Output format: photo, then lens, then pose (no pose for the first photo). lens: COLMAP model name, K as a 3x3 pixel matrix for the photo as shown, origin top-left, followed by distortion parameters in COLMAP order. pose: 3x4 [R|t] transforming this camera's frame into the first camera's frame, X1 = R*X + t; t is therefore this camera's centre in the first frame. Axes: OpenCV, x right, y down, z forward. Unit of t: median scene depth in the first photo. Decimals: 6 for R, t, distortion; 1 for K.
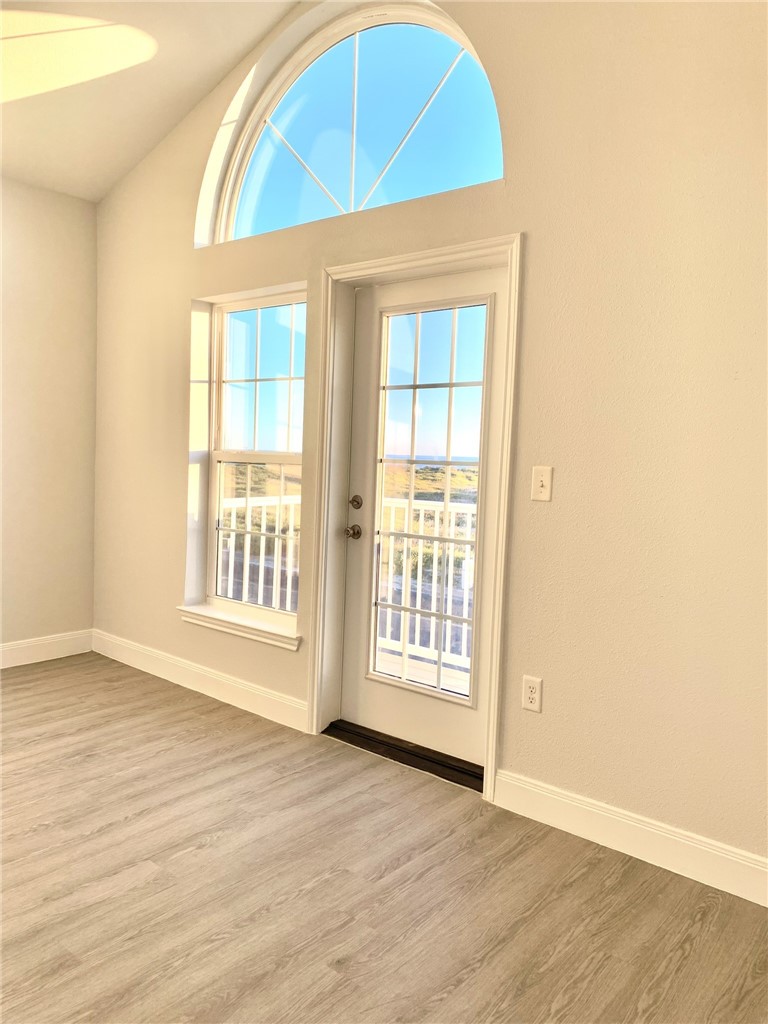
lens RADIAL K [[796.1, 0, 379.9], [0, 796.1, 507.7], [0, 0, 1]] dist [0.078946, -0.091938]
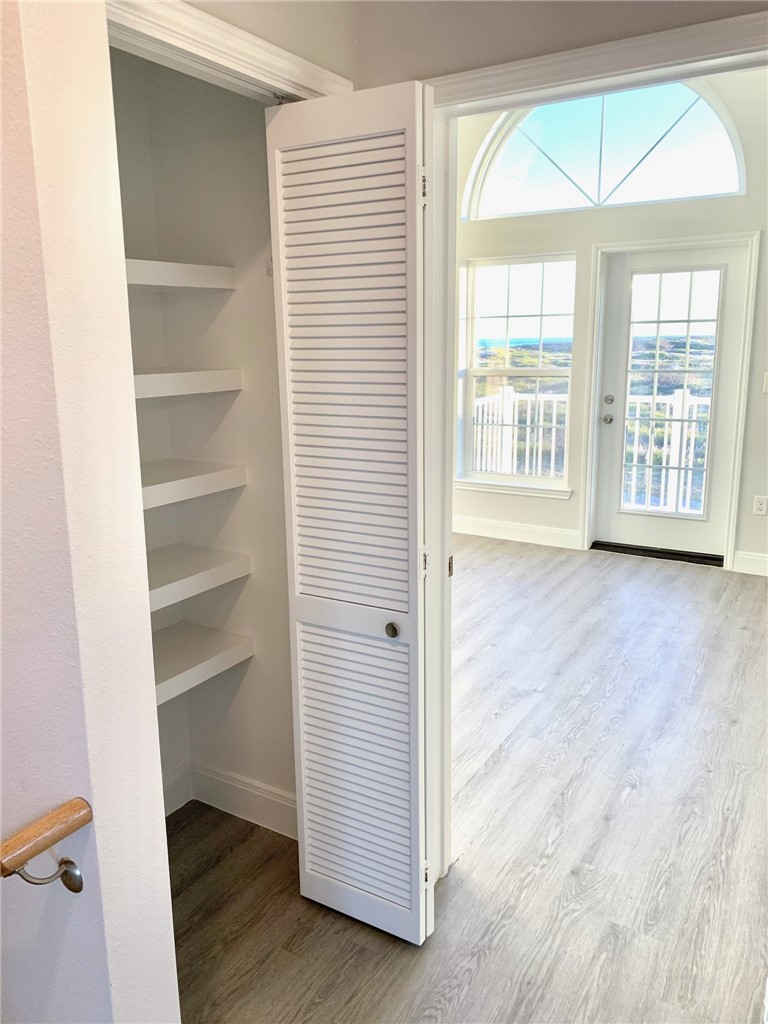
lens RADIAL K [[796.1, 0, 379.9], [0, 796.1, 507.7], [0, 0, 1]] dist [0.078946, -0.091938]
pose [[0.986382, -0.074378, 0.146691, -0.761333], [0.052855, 0.987943, 0.145513, -0.053298], [-0.155745, -0.135778, 0.978421, -0.502284]]
